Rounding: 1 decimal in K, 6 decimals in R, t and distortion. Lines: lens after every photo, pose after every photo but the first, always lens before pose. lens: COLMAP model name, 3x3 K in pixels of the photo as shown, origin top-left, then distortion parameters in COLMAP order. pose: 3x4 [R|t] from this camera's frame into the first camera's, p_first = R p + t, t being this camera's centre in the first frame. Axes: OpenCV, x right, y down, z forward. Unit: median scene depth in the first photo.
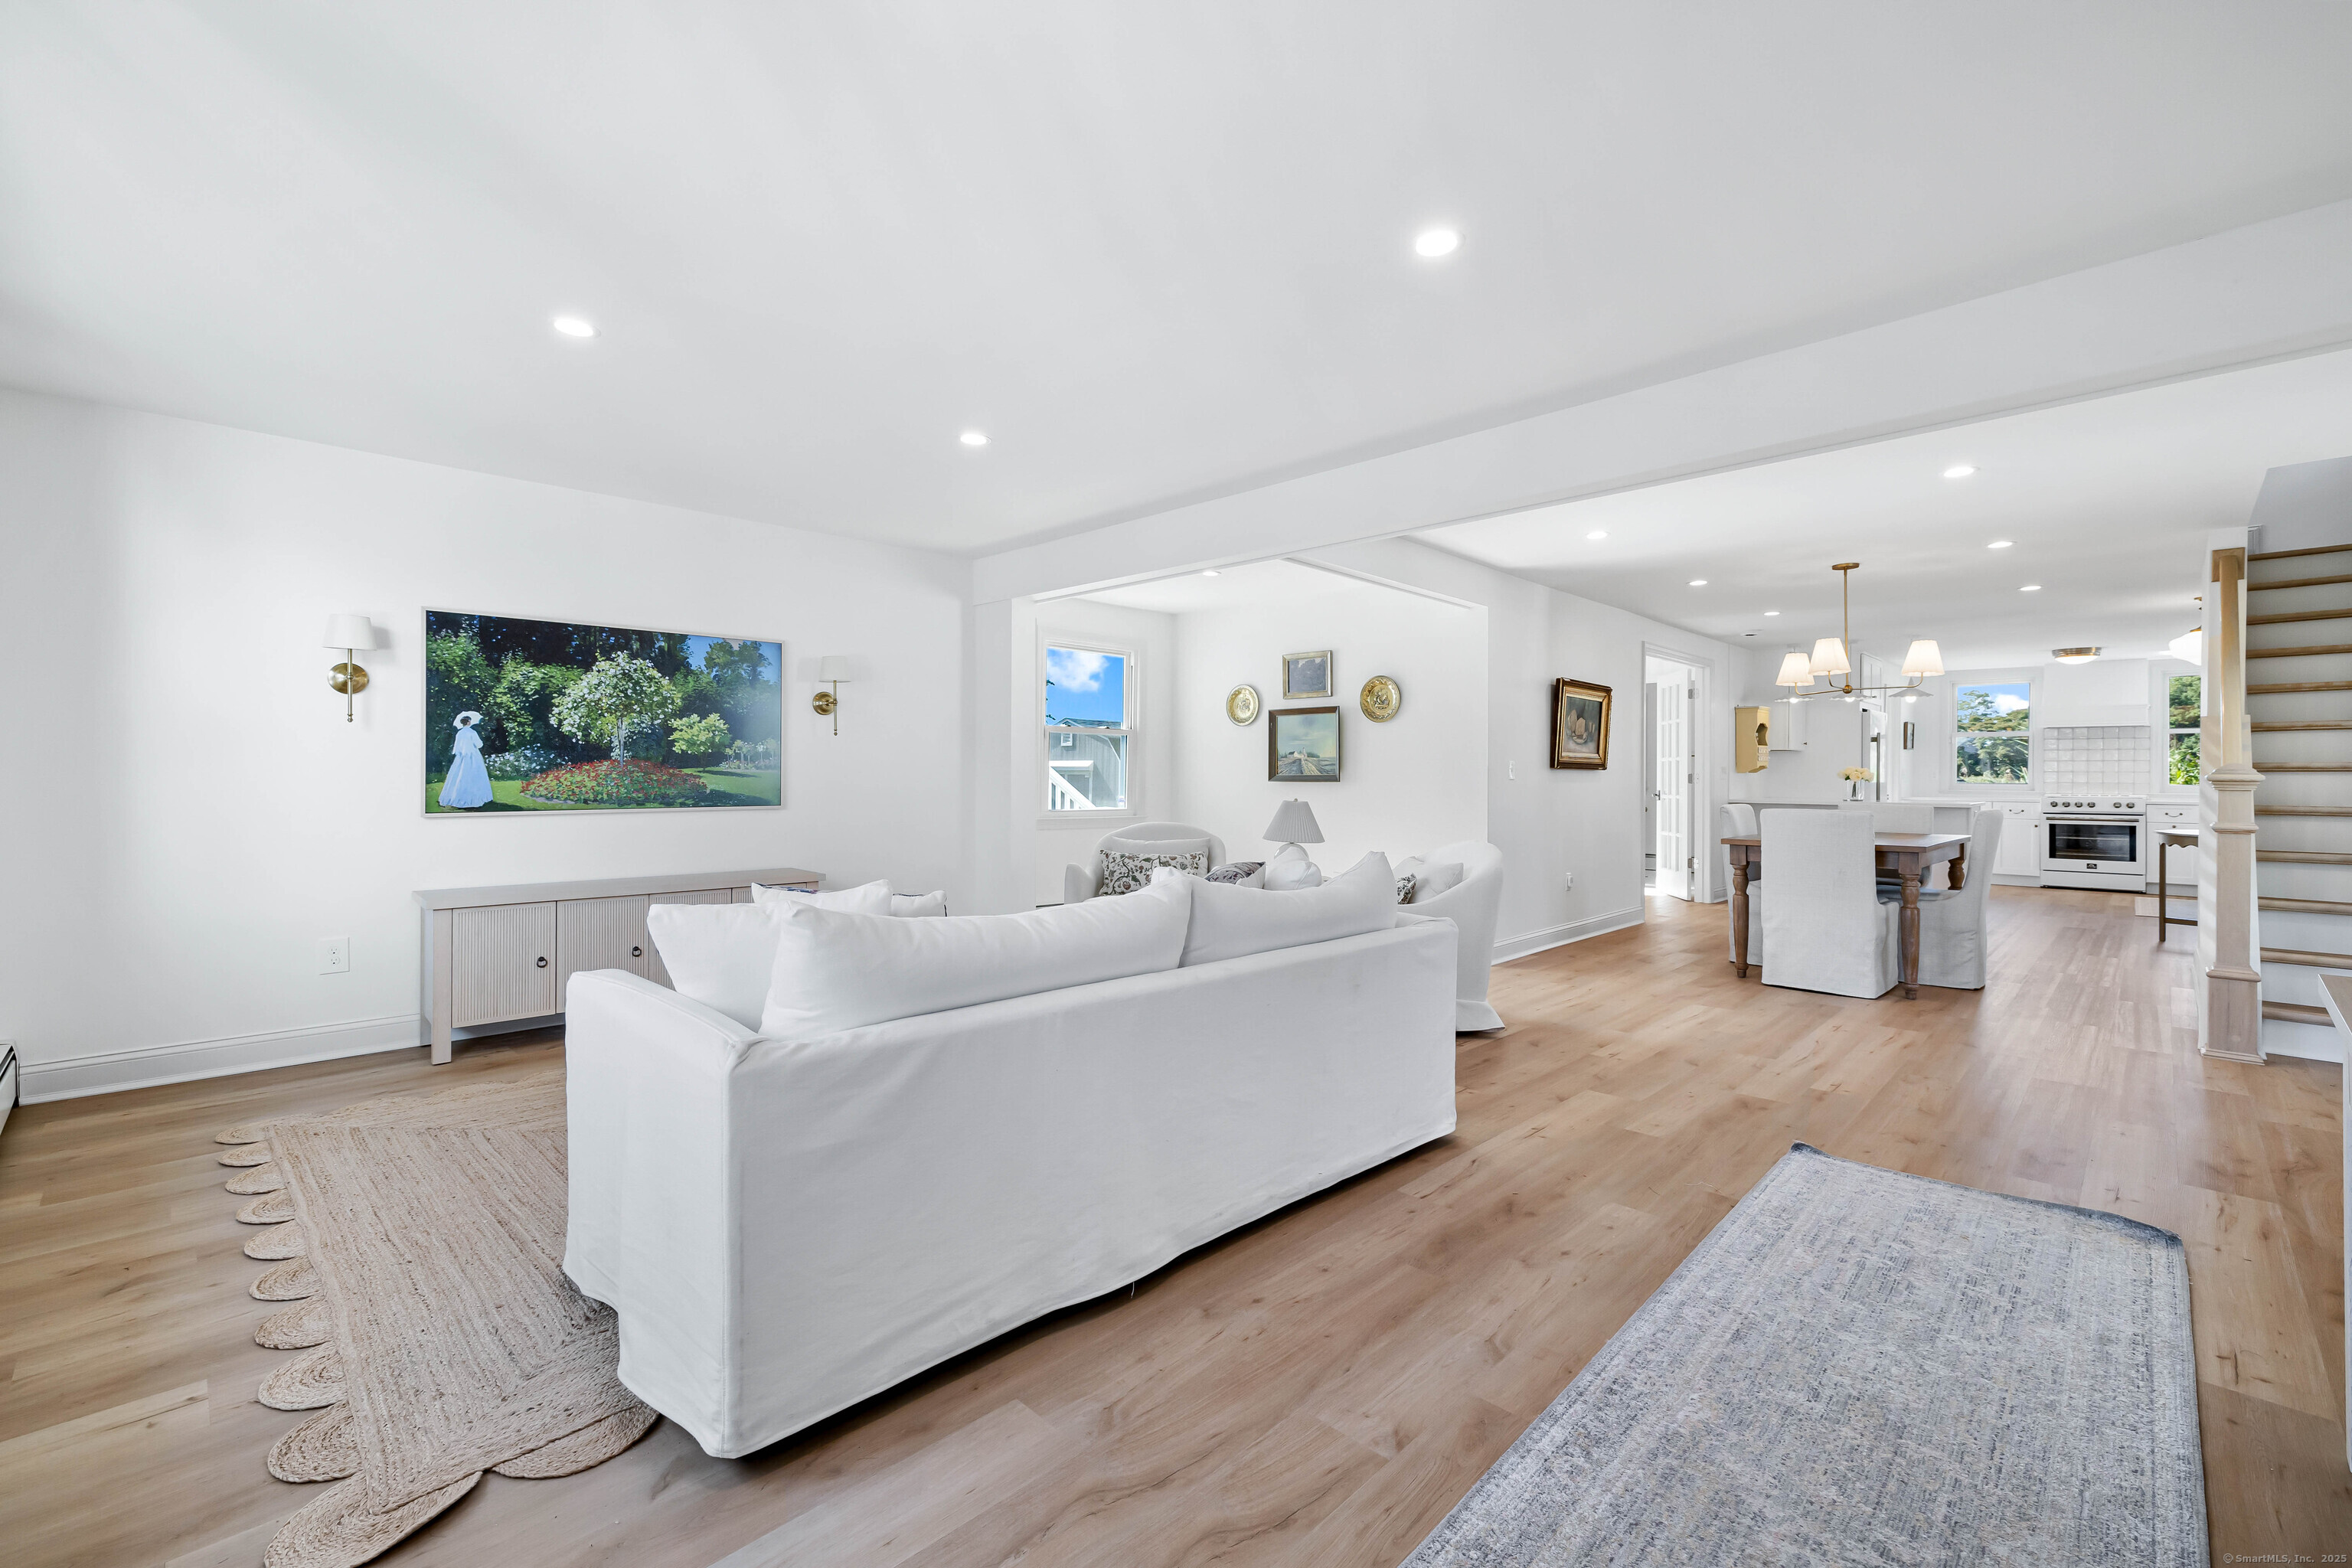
lens RADIAL K [[993.1, 0, 1157.2], [0, 993.1, 777.8], [0, 0, 1]] dist [-0.002270, -0.000247]
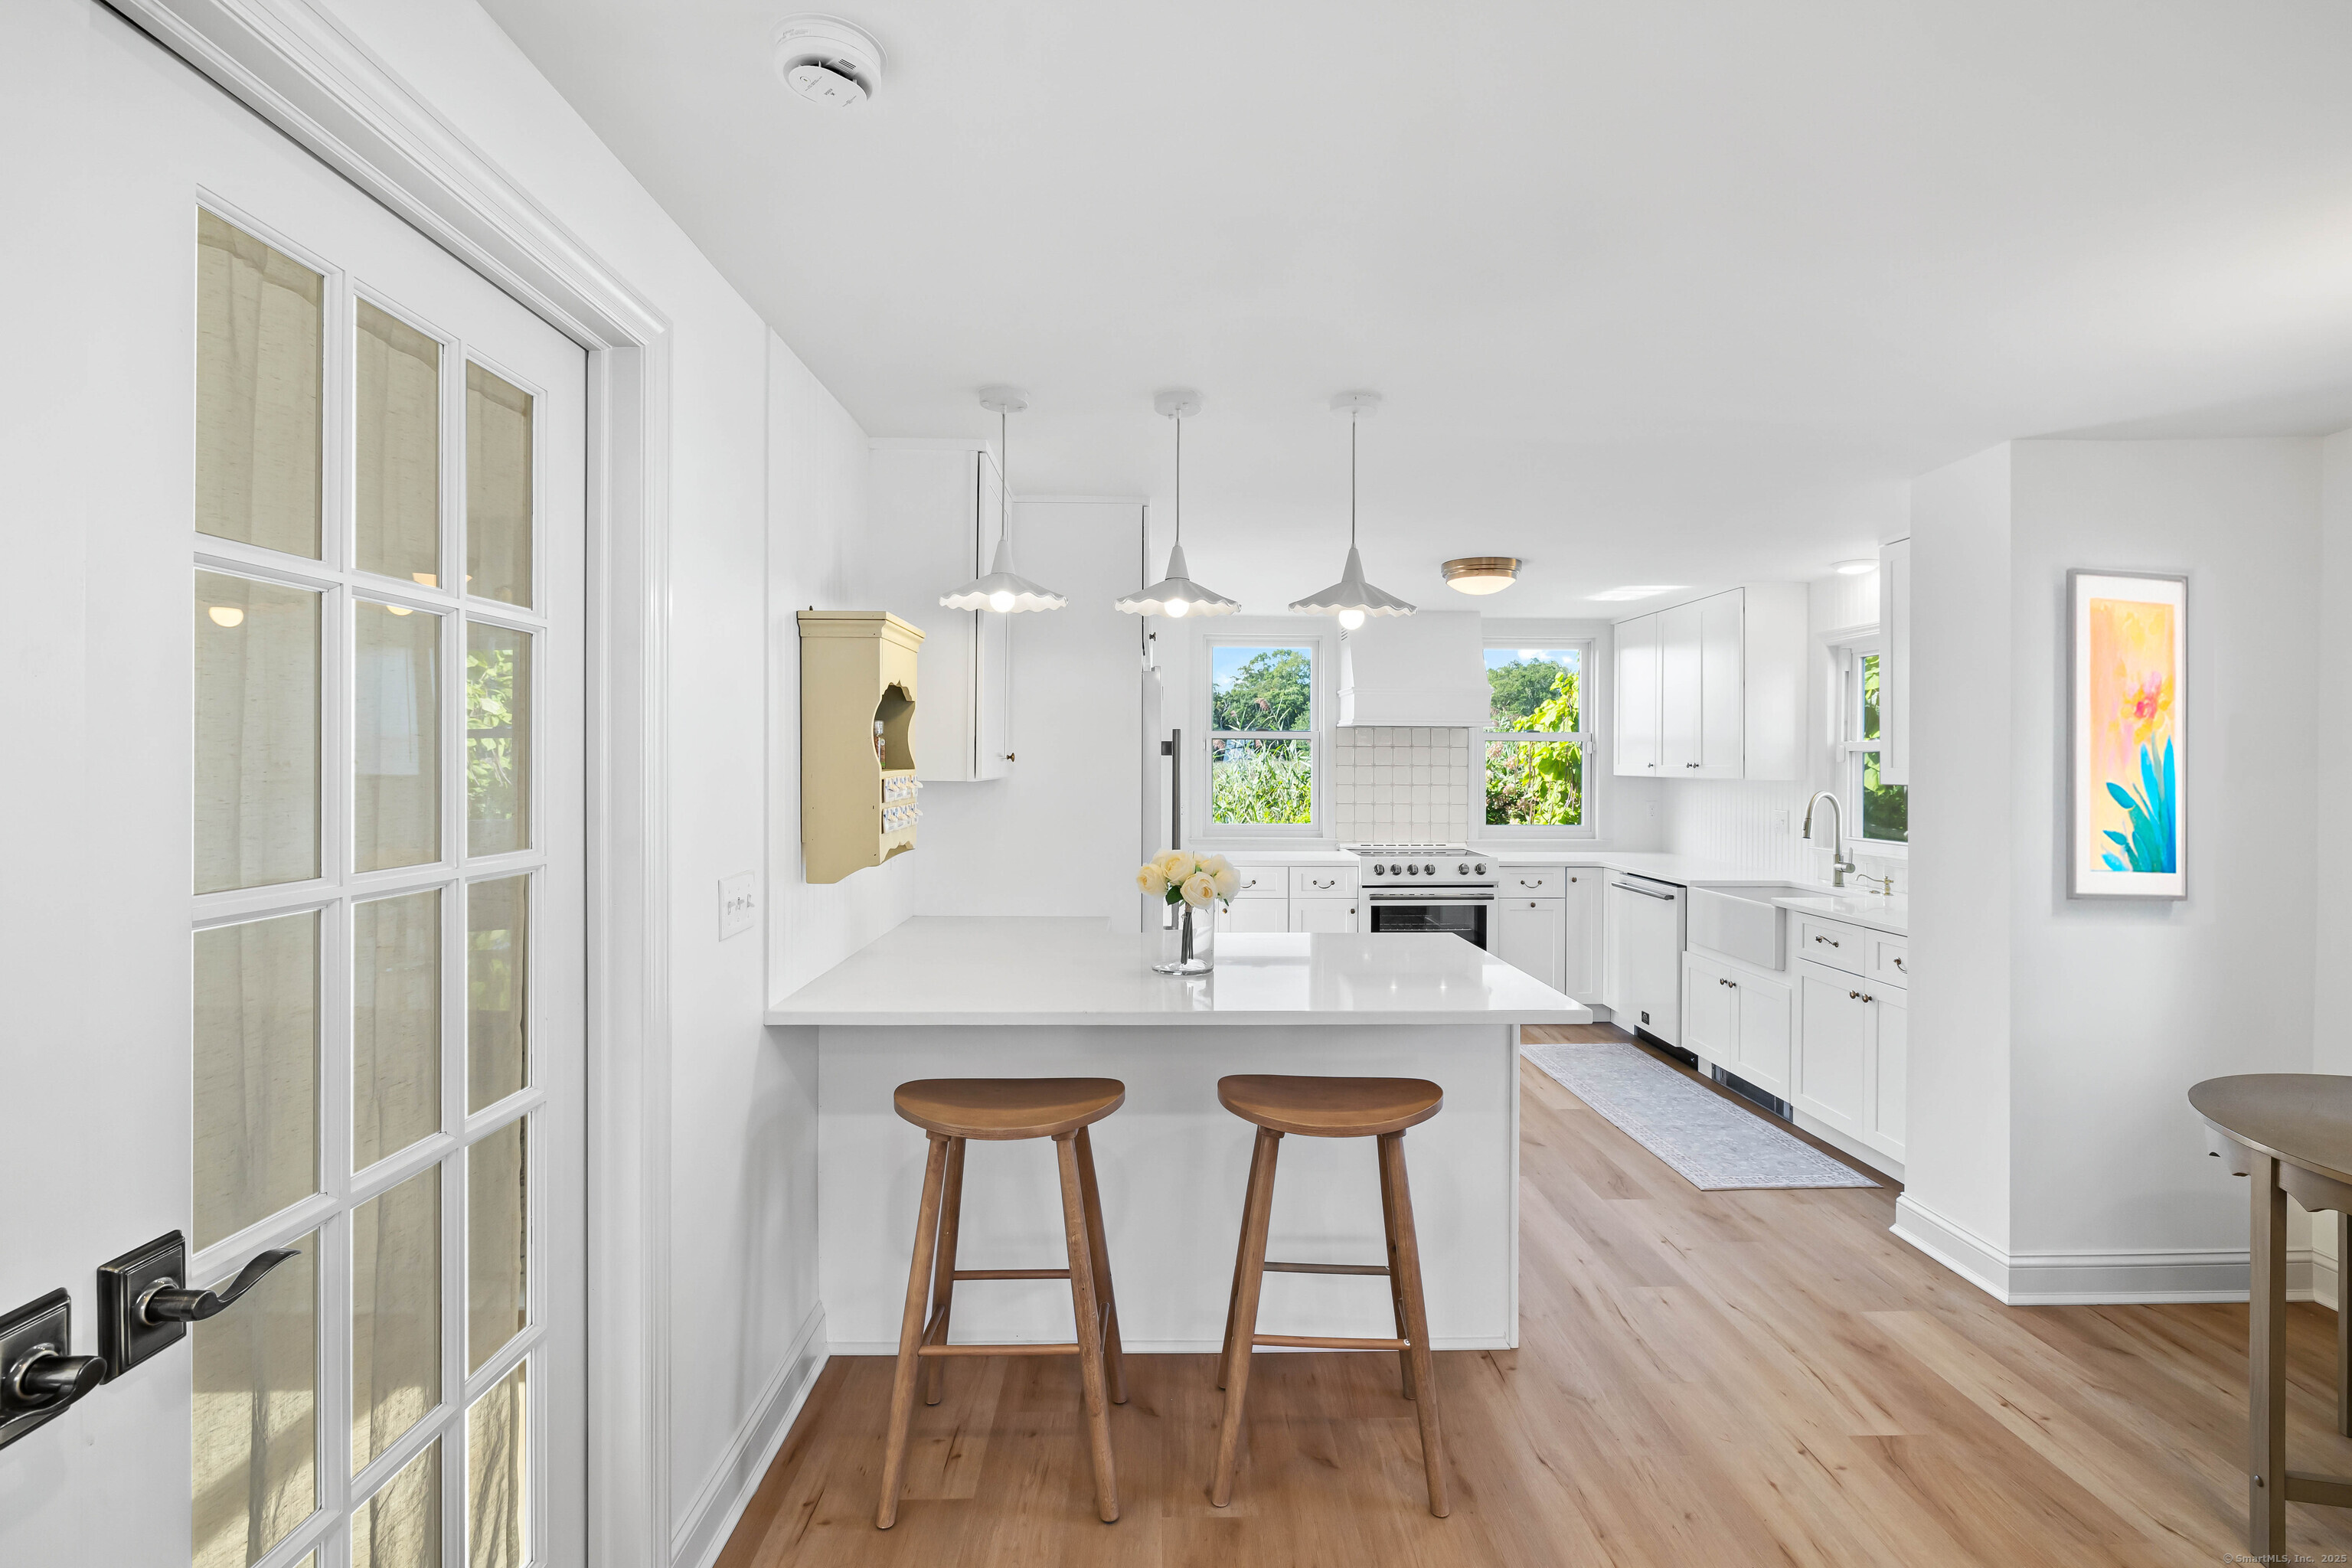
lens RADIAL K [[1059.9, 0, 1183.3], [0, 1059.9, 769.1], [0, 0, 1]] dist [-0.002713, -0.000297]
pose [[0.682631, -0.006040, 0.730739, 0.774186], [0.003614, 0.999982, 0.004889, -0.057294], [-0.730755, -0.000696, 0.682640, 1.277956]]
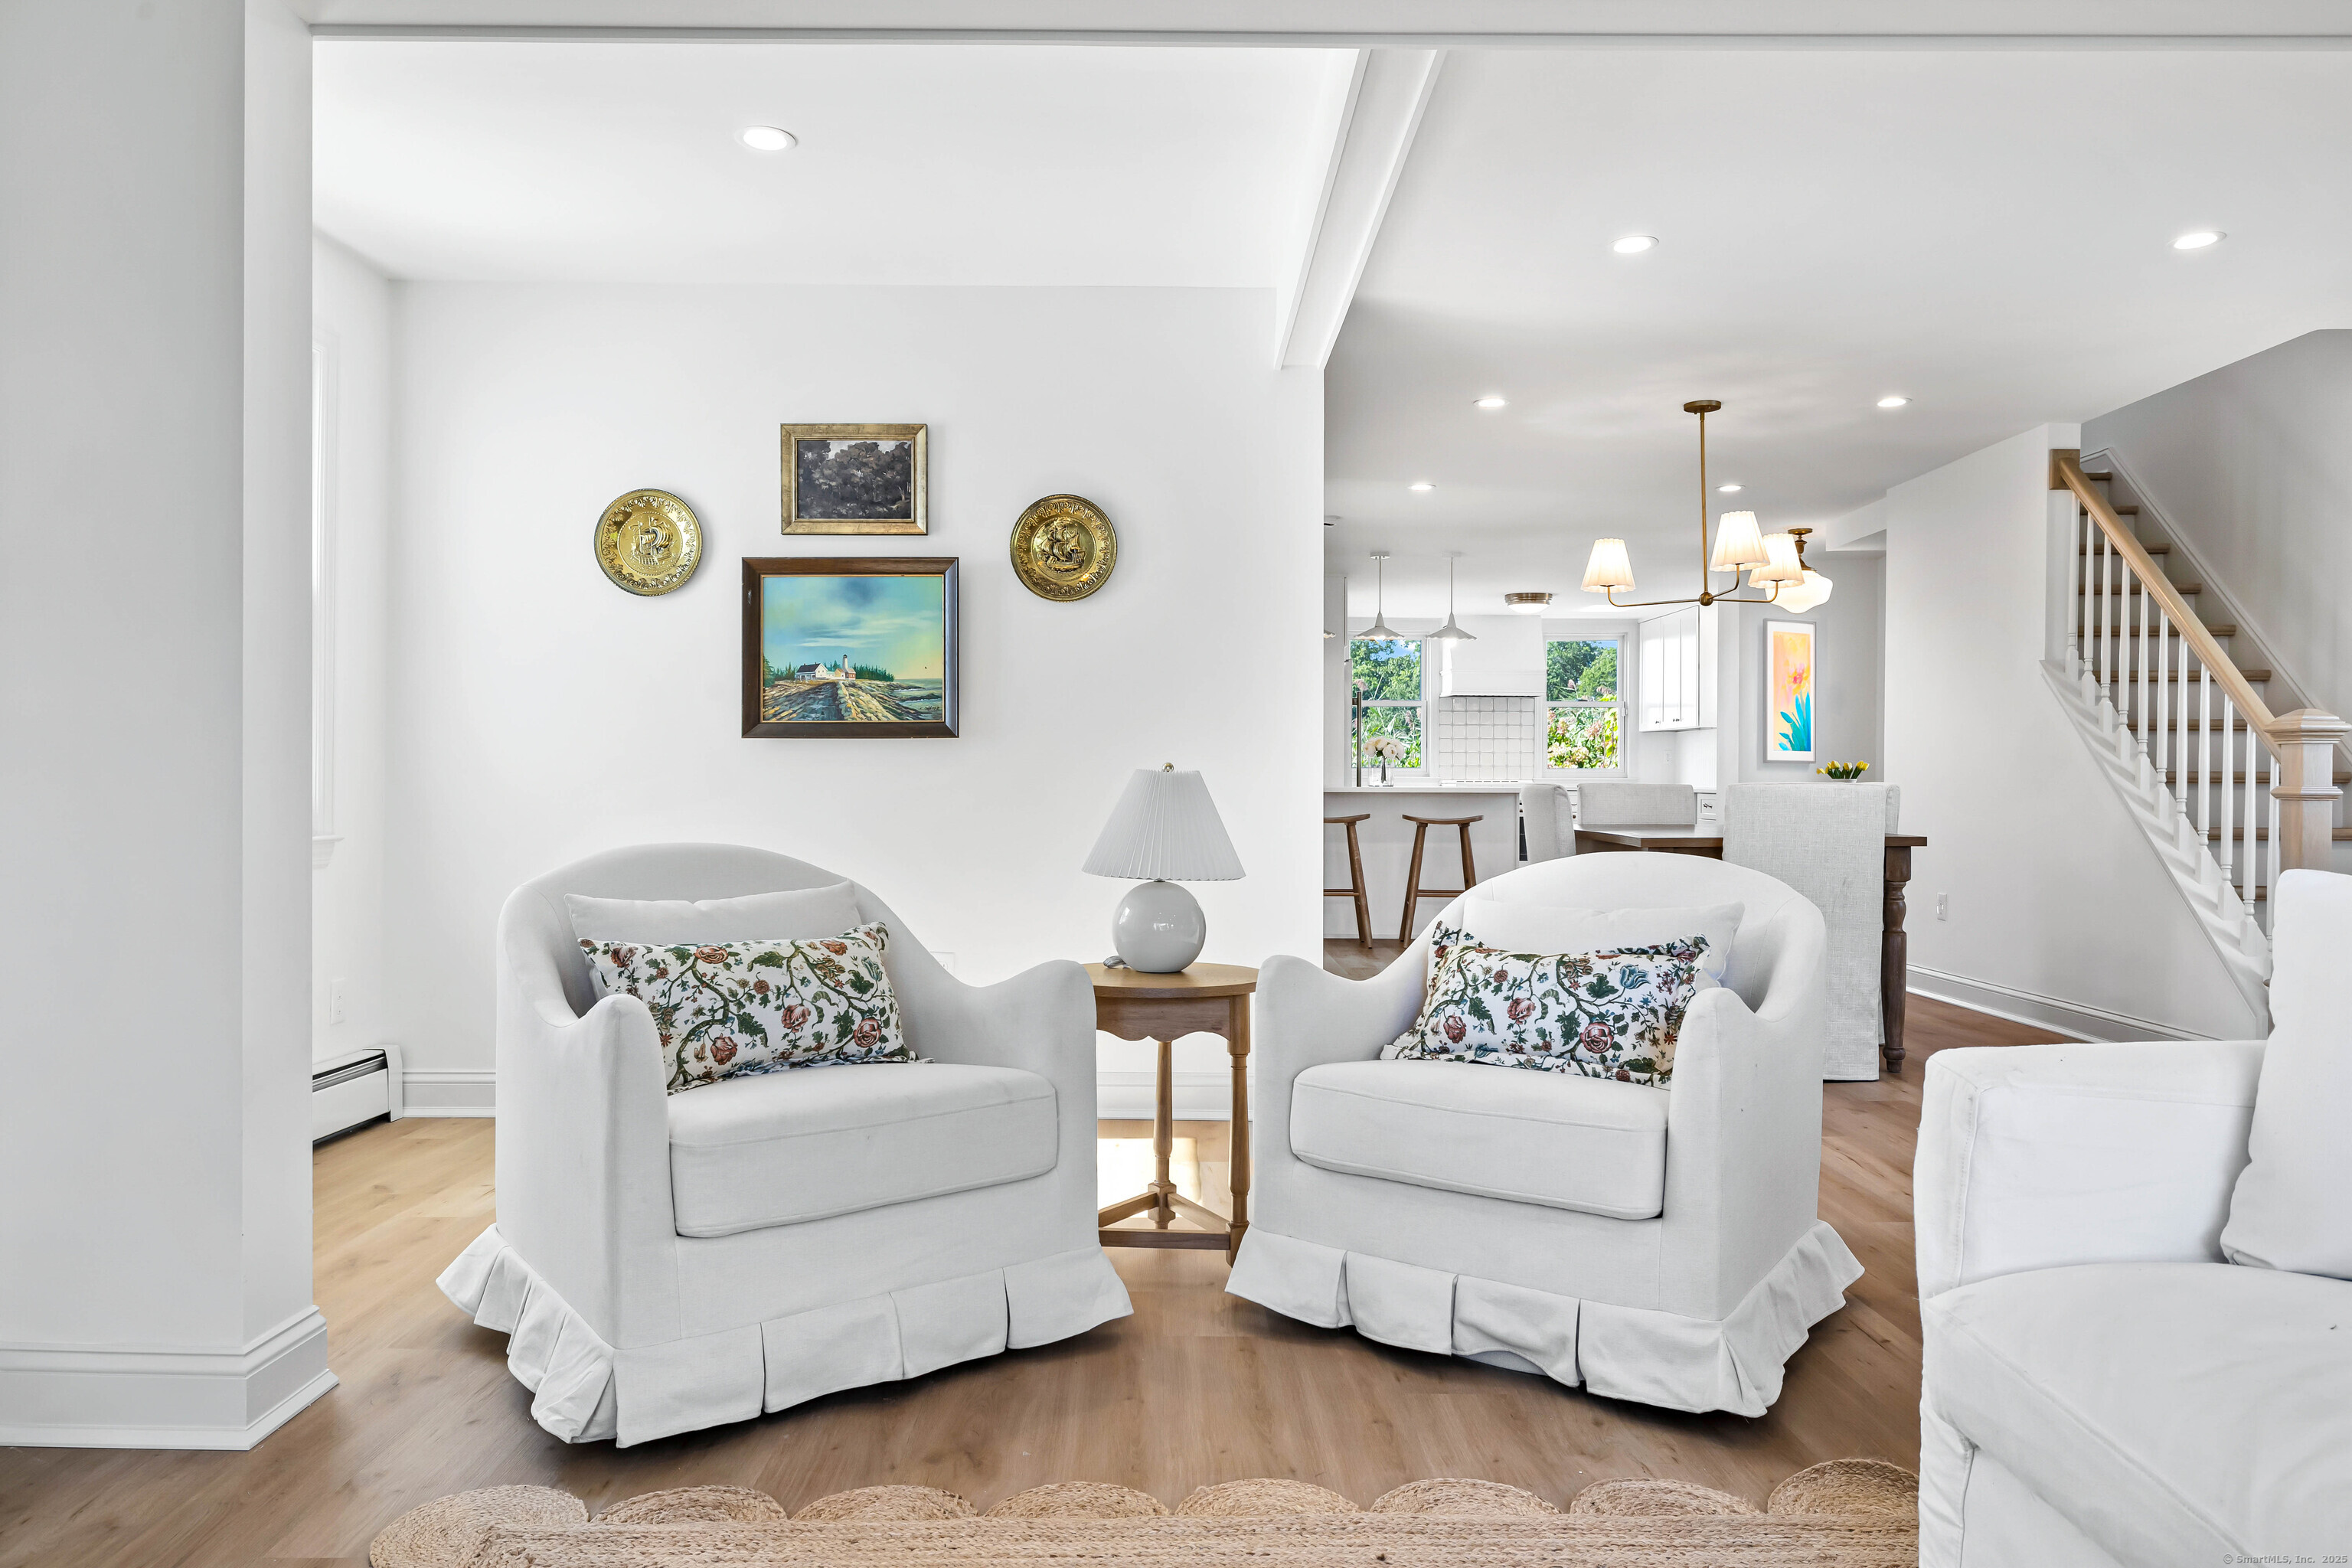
lens RADIAL K [[1541.6, 0, 1163.7], [0, 1541.6, 795.0], [0, 0, 1]] dist [-0.012009, -0.001400]
pose [[0.701641, -0.010519, 0.712453, -0.268125], [0.003017, 0.999926, 0.011792, 0.025307], [-0.712524, -0.006125, 0.701621, 0.574852]]
